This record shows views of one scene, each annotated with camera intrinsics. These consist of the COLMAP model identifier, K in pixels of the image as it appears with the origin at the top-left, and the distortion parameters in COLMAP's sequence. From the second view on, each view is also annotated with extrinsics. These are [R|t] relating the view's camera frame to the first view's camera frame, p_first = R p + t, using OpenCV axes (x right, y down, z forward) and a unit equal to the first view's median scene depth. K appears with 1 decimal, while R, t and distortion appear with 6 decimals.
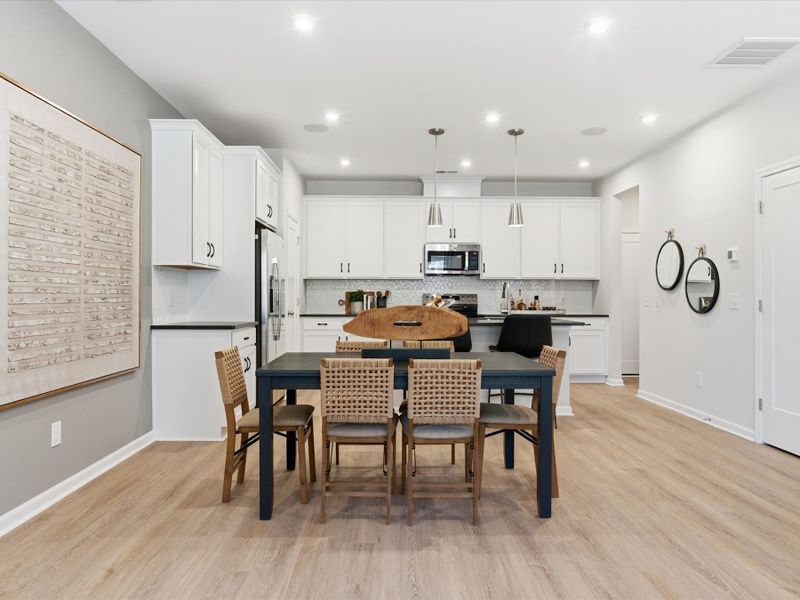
lens RADIAL K [[562.7, 0, 400.0], [0, 562.7, 300.0], [0, 0, 1]] dist [-0.001108, -0.000394]
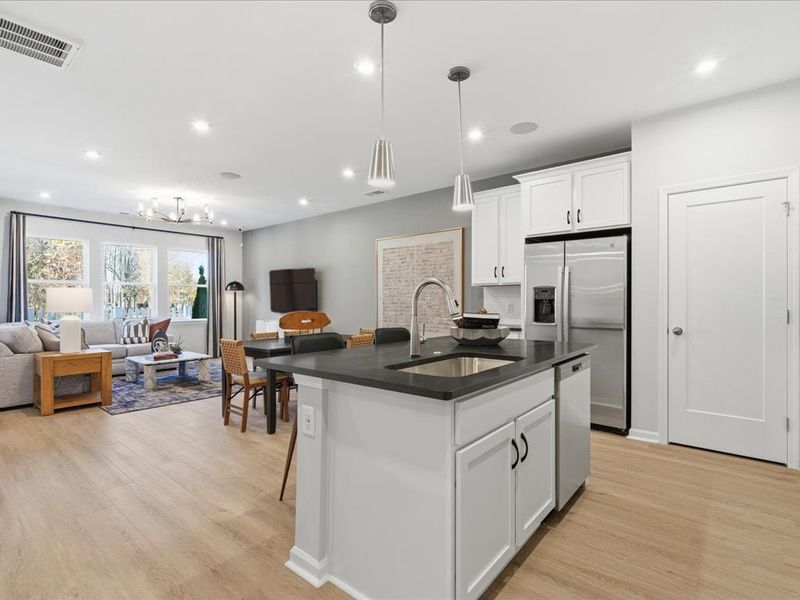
lens RADIAL K [[409.1, 0, 400.0], [0, 409.1, 300.0], [0, 0, 1]] dist [0.001071, 0.000170]
pose [[-0.661381, -0.000933, -0.750049, 0.500872], [-0.002596, 0.999996, 0.001044, -0.018460], [0.750045, 0.002638, -0.661381, 1.292386]]
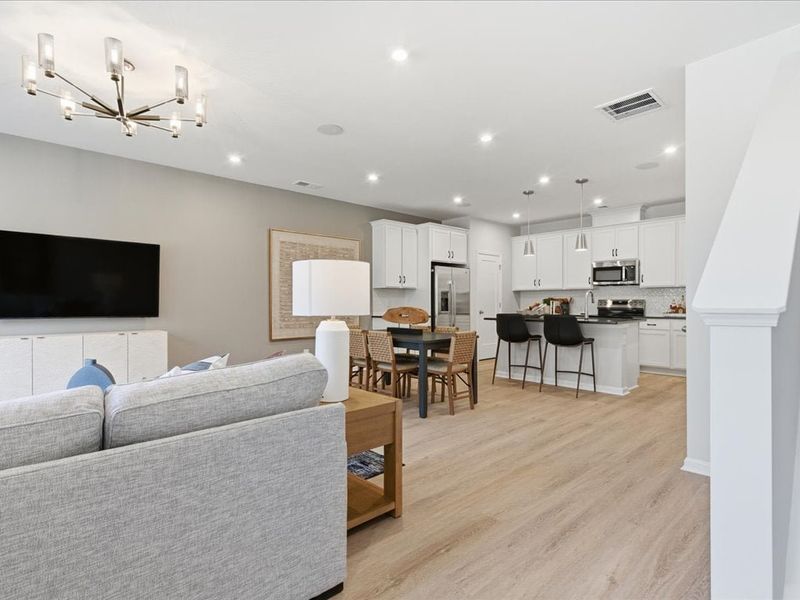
lens RADIAL K [[415.1, 0, 400.4], [0, 415.1, 302.6], [0, 0, 1]] dist [0.002913, 0.000053]
pose [[0.670159, -0.003999, -0.742207, 0.662594], [-0.000878, 0.999981, -0.006180, 0.002687], [0.742217, 0.004793, 0.670142, 0.001503]]
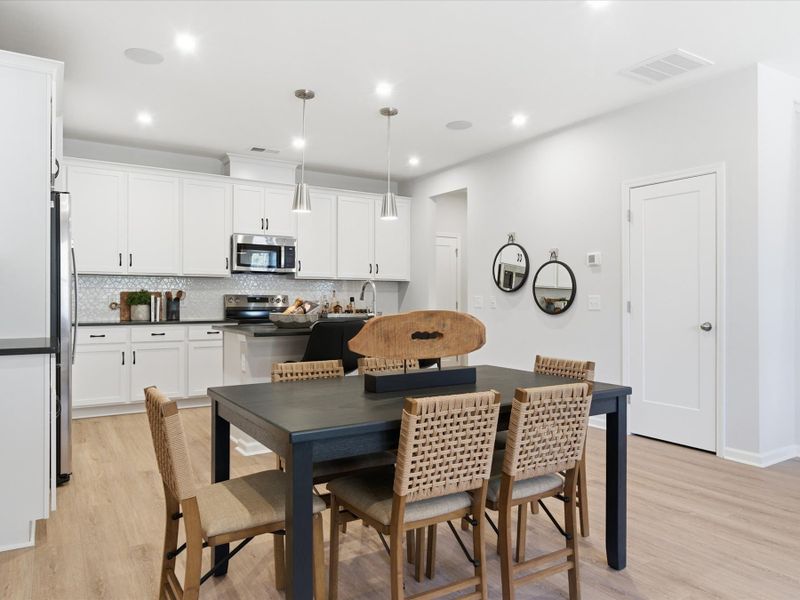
lens RADIAL K [[554.6, 0, 397.8], [0, 554.6, 298.4], [0, 0, 1]] dist [0.001091, 0.001294]
pose [[0.860620, 0.000430, 0.509248, -0.227266], [0.002696, 0.999982, -0.005400, -0.001125], [-0.509241, 0.006021, 0.860603, 0.247789]]
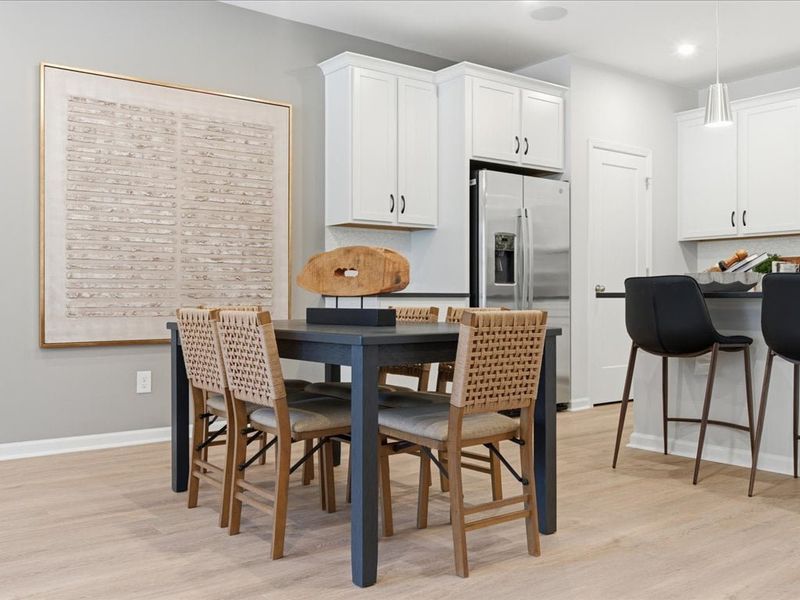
lens RADIAL K [[764.8, 0, 400.4], [0, 764.8, 306.9], [0, 0, 1]] dist [-0.000263, -0.005264]
pose [[0.597804, 0.007498, -0.801607, 0.490162], [-0.002267, 0.999968, 0.007663, 0.046149], [0.801639, -0.002764, 0.597802, 0.292504]]
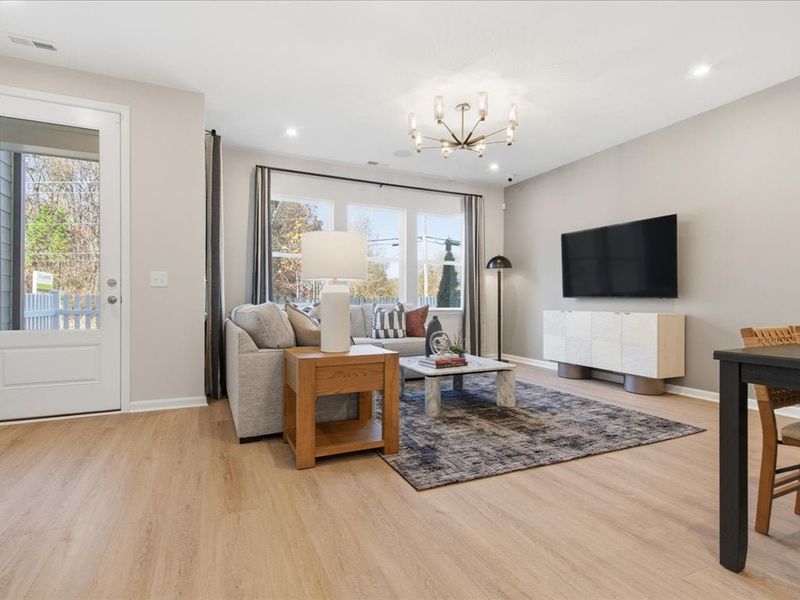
lens RADIAL K [[415.1, 0, 400.4], [0, 415.1, 302.6], [0, 0, 1]] dist [0.002913, 0.000053]
pose [[-0.914014, -0.000634, -0.405682, 0.442698], [-0.005348, 0.999931, 0.010488, 0.031389], [0.405647, 0.011756, -0.913954, 0.690116]]
